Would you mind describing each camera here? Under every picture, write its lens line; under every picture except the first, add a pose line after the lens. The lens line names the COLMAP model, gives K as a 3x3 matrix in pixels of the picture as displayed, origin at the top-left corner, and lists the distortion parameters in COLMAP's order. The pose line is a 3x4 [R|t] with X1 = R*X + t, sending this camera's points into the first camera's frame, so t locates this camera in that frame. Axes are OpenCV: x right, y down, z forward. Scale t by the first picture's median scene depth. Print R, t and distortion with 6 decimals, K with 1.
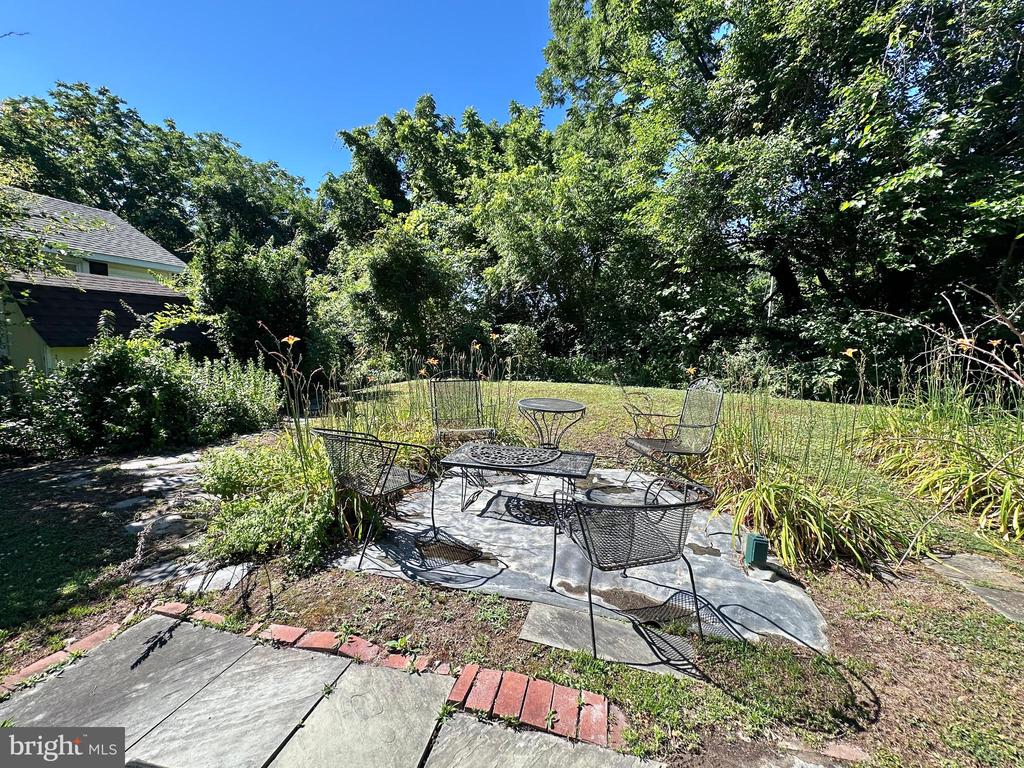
lens RADIAL K [[449.6, 0, 508.4], [0, 449.6, 383.2], [0, 0, 1]] dist [-0.003936, 0.000123]
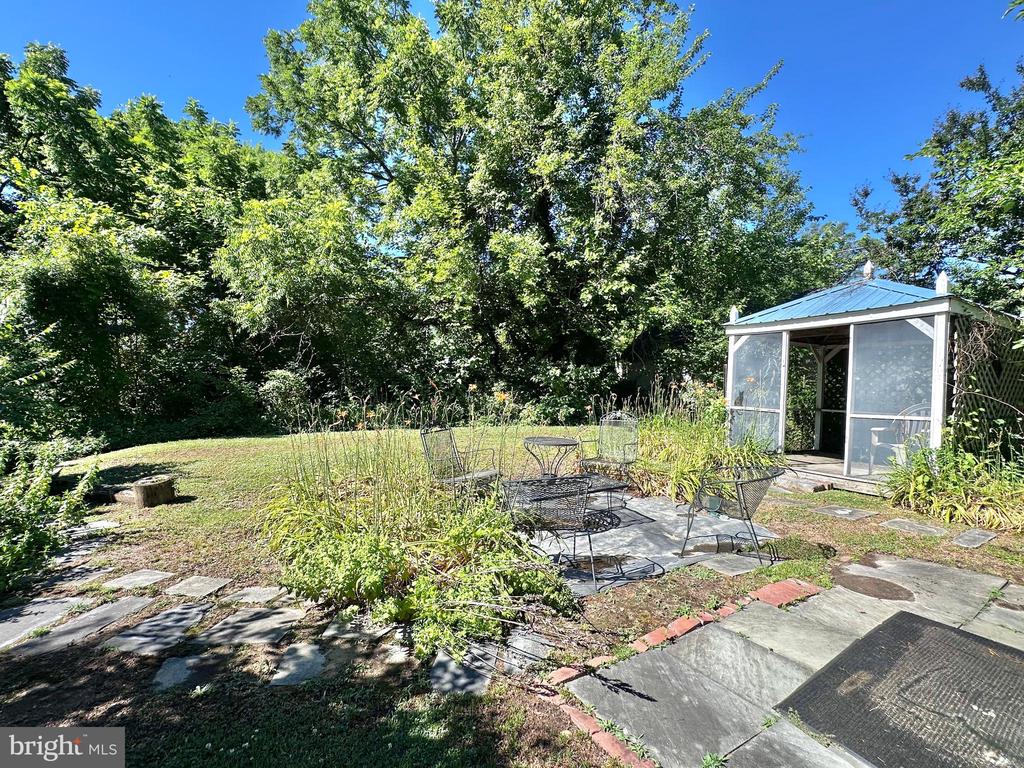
lens RADIAL K [[449.6, 0, 512.5], [0, 449.6, 387.0], [0, 0, 1]] dist [-0.003936, 0.000123]
pose [[0.702322, -0.022104, 0.711516, -0.312091], [0.082500, 0.995310, -0.050514, -0.017548], [-0.707062, 0.094177, 0.700852, 0.067770]]
